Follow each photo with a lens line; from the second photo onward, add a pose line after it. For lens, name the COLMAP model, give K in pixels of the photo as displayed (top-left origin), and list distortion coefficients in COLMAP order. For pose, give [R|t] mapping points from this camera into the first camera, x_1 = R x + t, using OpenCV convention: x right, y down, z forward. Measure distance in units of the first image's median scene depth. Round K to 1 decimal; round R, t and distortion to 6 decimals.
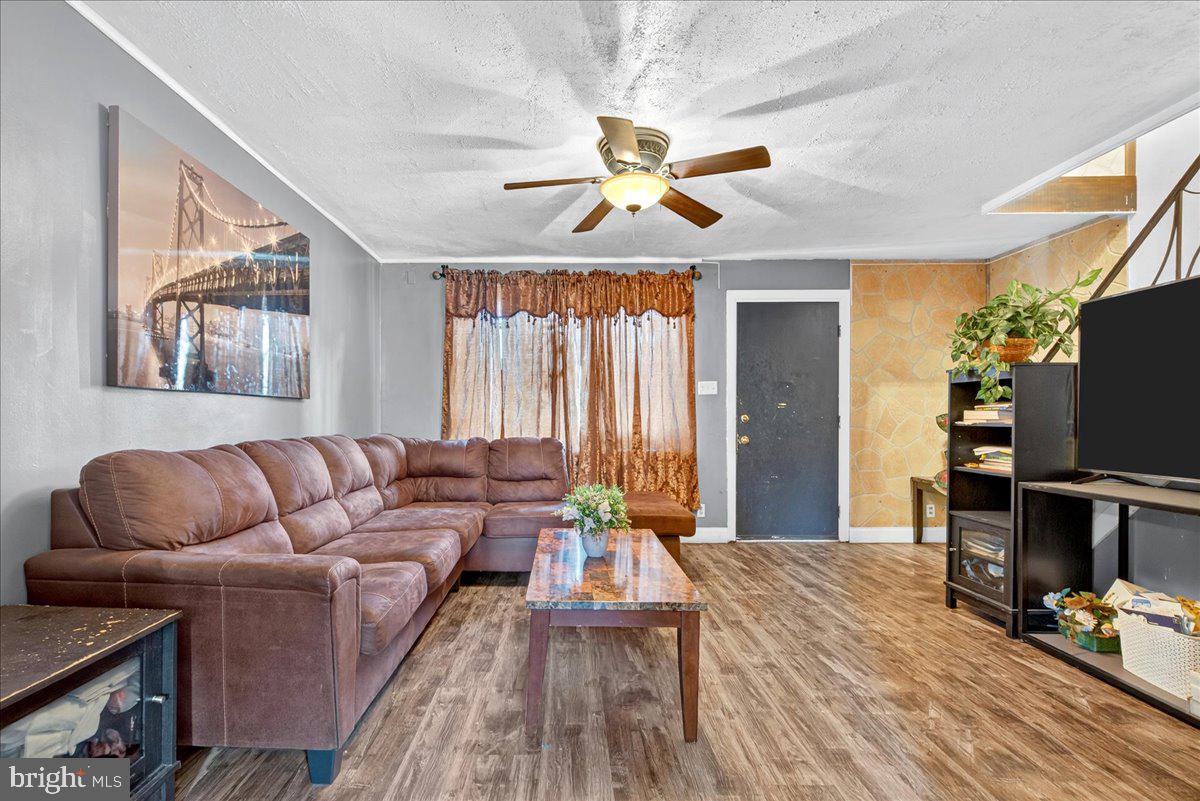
lens RADIAL K [[547.9, 0, 578.7], [0, 547.9, 417.9], [0, 0, 1]] dist [0.001253, -0.000638]
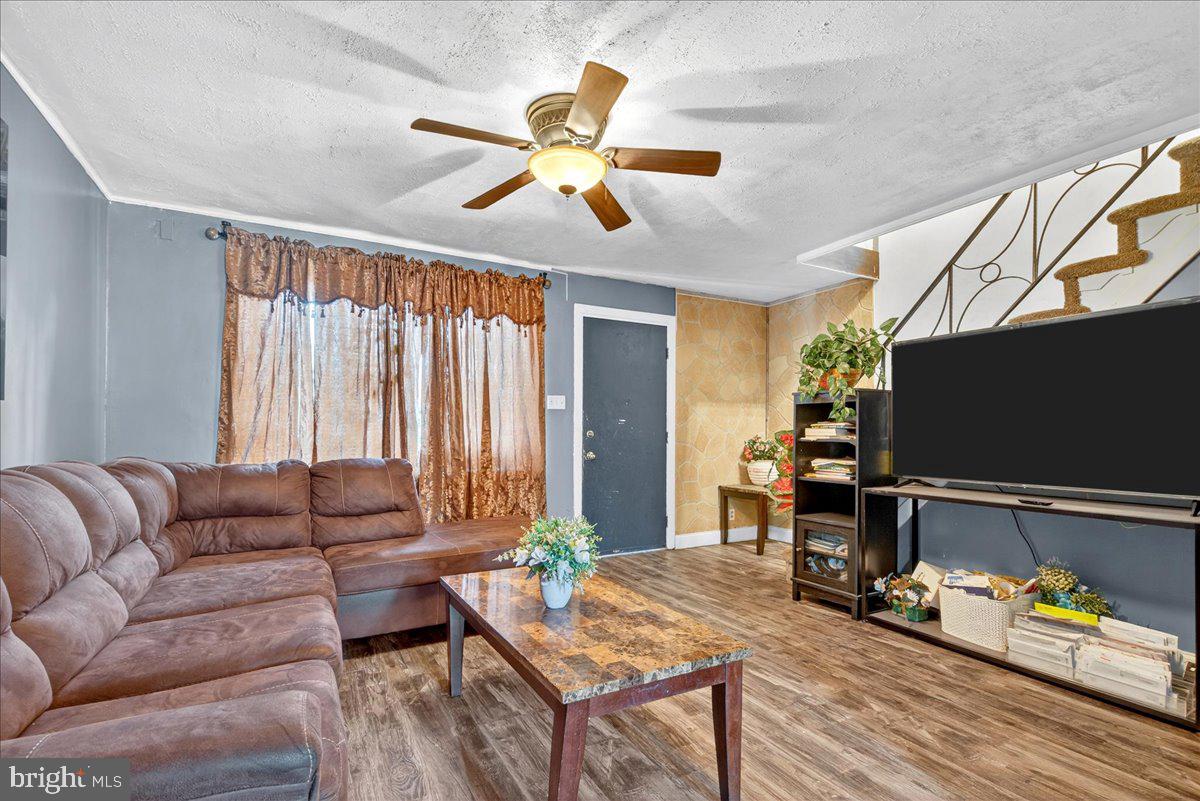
lens RADIAL K [[539.8, 0, 599.9], [0, 539.8, 426.2], [0, 0, 1]] dist [0.000357, -0.000607]
pose [[0.874991, 0.008452, 0.484065, -0.184120], [-0.002482, 0.999913, -0.012974, -0.001235], [-0.484133, 0.010151, 0.874936, 0.168138]]
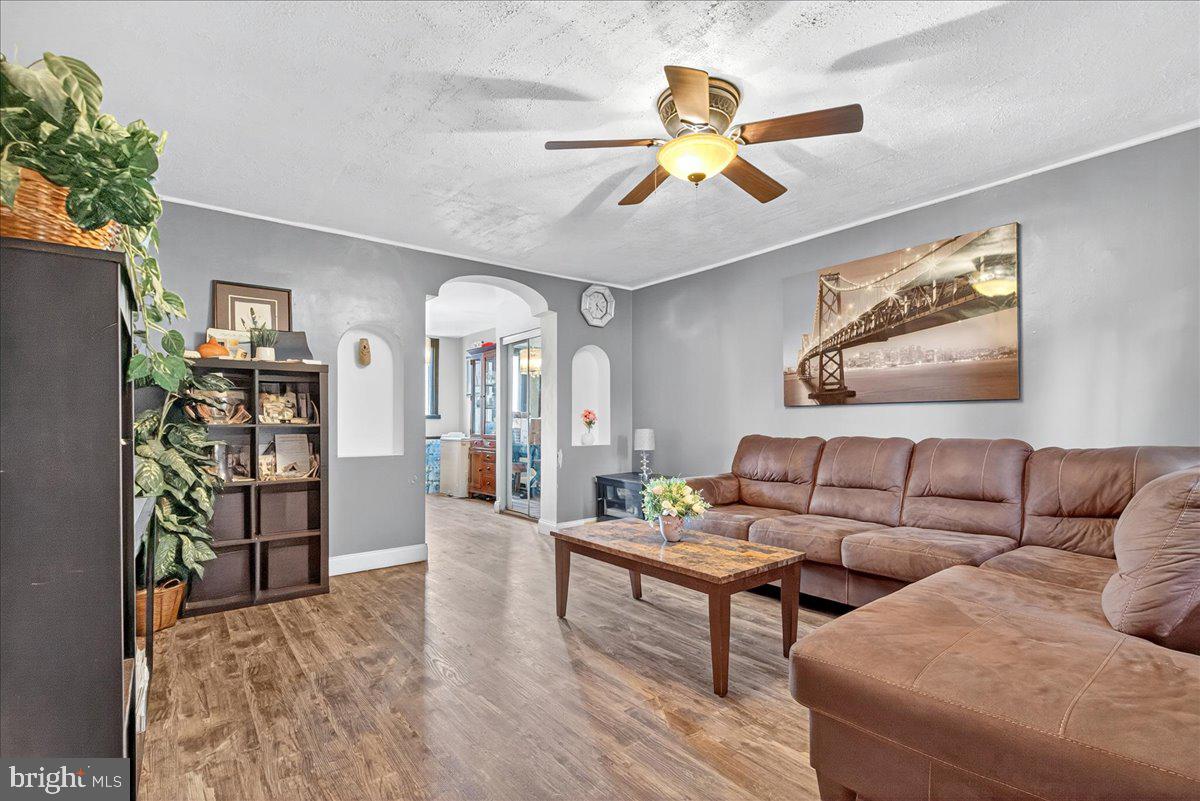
lens RADIAL K [[547.9, 0, 578.7], [0, 547.9, 417.9], [0, 0, 1]] dist [0.001253, -0.000638]
pose [[-0.810963, -0.002428, -0.585093, 0.530777], [0.002005, 0.999974, -0.006929, 0.000490], [0.585094, -0.006792, -0.810937, 1.116355]]
